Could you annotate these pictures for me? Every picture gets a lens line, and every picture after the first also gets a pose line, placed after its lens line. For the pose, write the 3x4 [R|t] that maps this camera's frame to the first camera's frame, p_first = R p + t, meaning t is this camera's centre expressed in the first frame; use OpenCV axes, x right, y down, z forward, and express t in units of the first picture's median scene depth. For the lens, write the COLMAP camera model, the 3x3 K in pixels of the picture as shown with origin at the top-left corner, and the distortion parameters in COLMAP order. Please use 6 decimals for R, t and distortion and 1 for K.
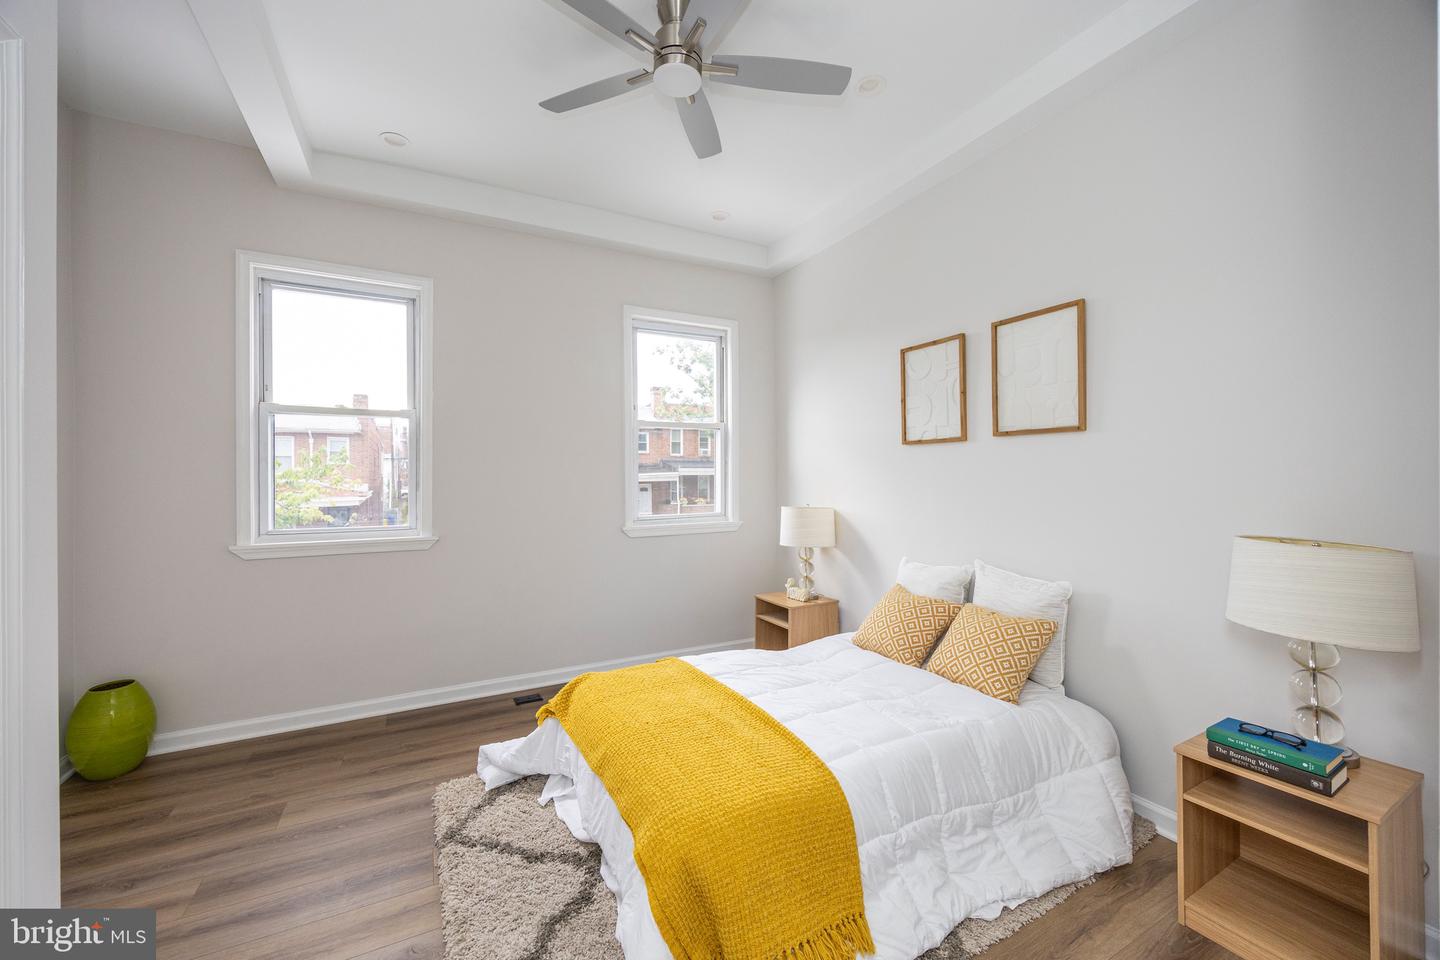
lens RADIAL K [[547.4, 0, 710.9], [0, 547.4, 478.9], [0, 0, 1]] dist [-0.003341, -0.000240]
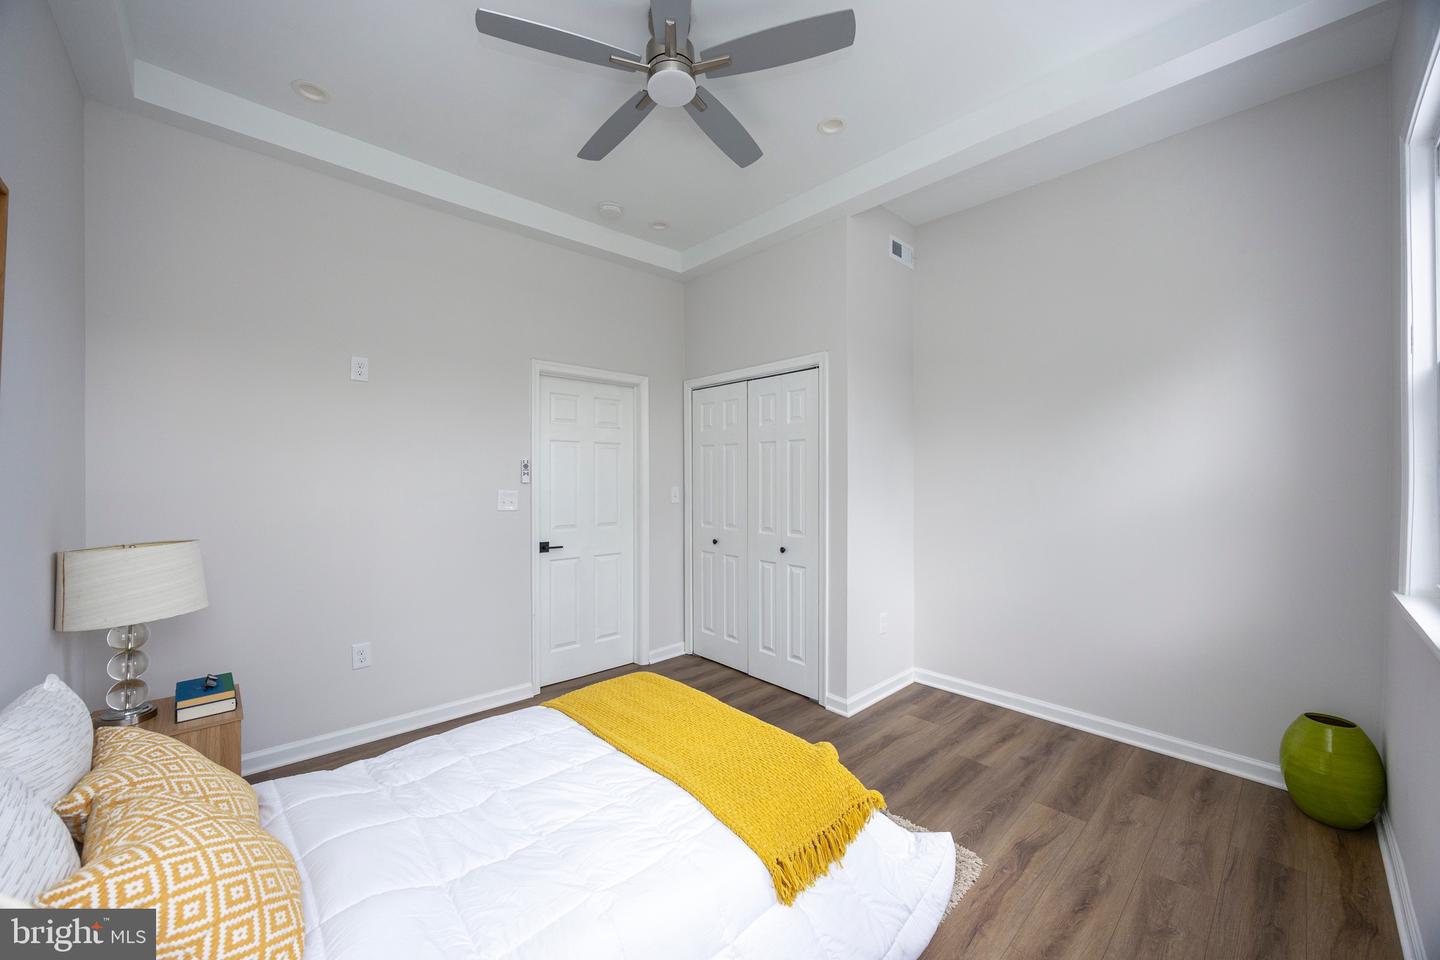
lens RADIAL K [[547.4, 0, 712.5], [0, 547.4, 469.7], [0, 0, 1]] dist [-0.003341, -0.000240]
pose [[-0.965072, 0.001253, -0.261981, 0.093606], [0.002021, 0.999994, -0.002661, -0.025775], [0.261976, -0.003098, -0.965069, 1.303635]]
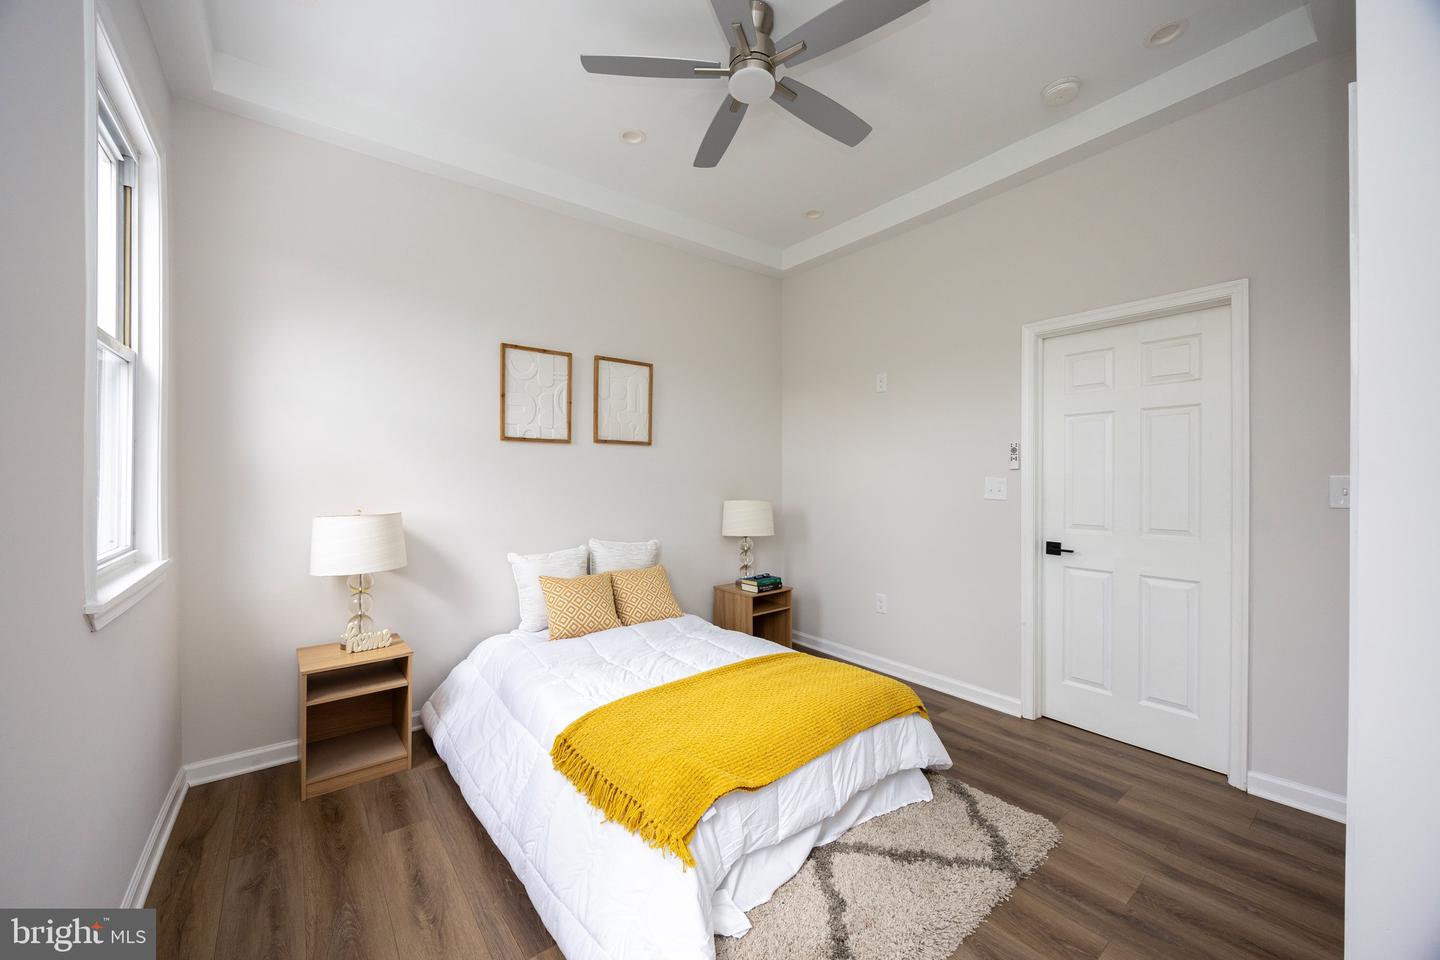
lens RADIAL K [[547.4, 0, 719.6], [0, 547.4, 478.2], [0, 0, 1]] dist [-0.003341, -0.000240]
pose [[-0.180758, 0.008463, 0.983491, -0.701693], [0.008317, 0.999940, -0.007076, 0.016366], [-0.983493, 0.006901, -0.180817, 0.816067]]
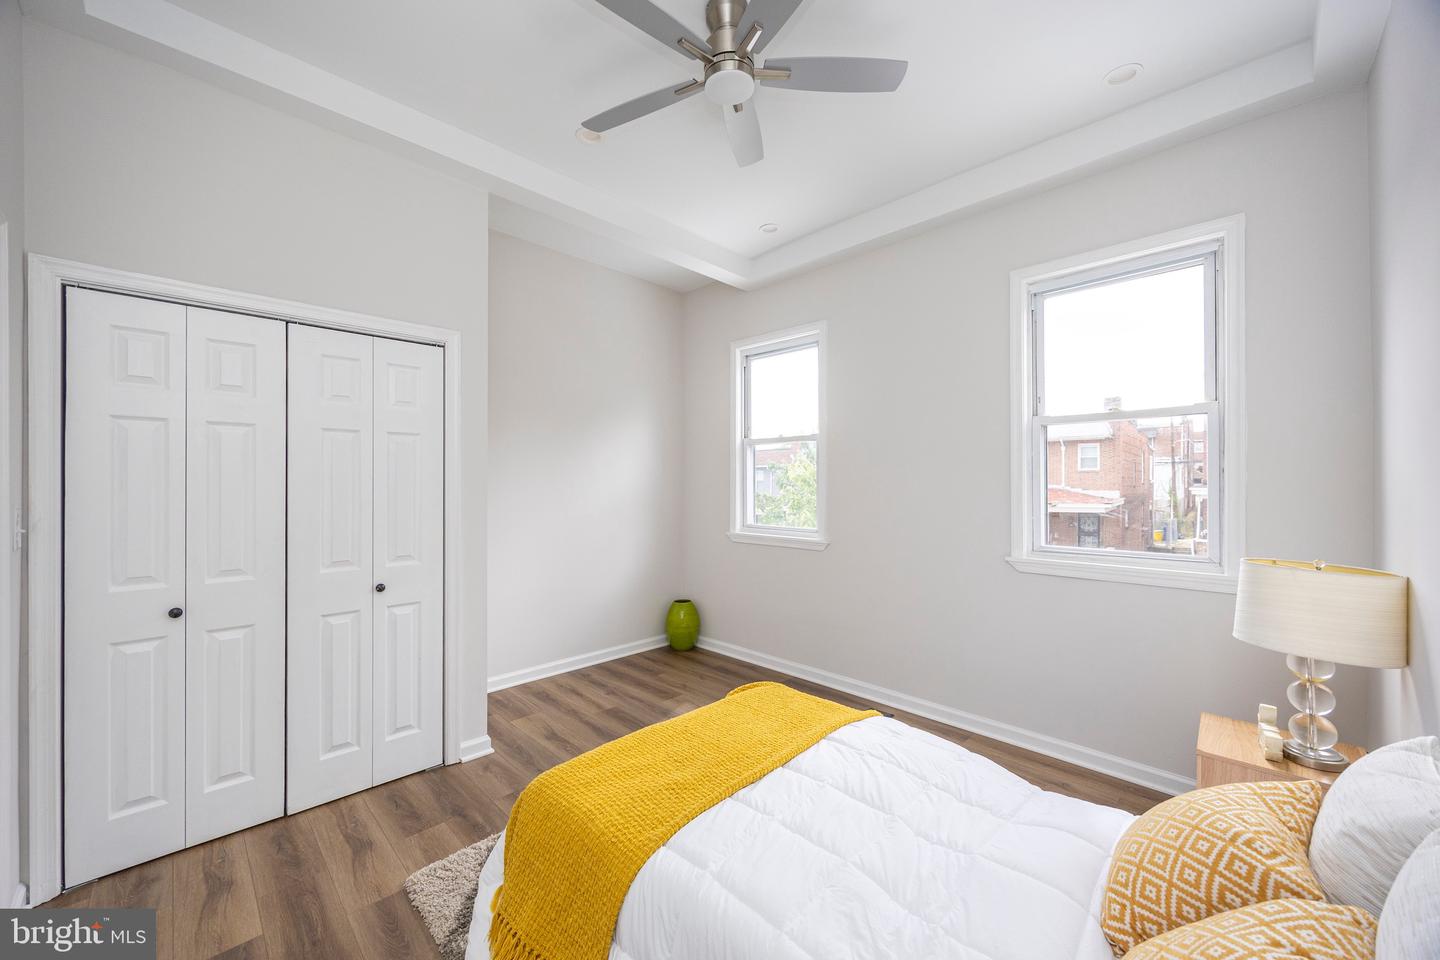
lens RADIAL K [[547.4, 0, 715.2], [0, 547.4, 481.6], [0, 0, 1]] dist [-0.003341, -0.000240]
pose [[0.294502, 0.003907, -0.955643, 0.567337], [-0.008614, 0.999962, 0.001434, -0.021246], [0.955612, 0.007810, 0.294524, 0.454706]]
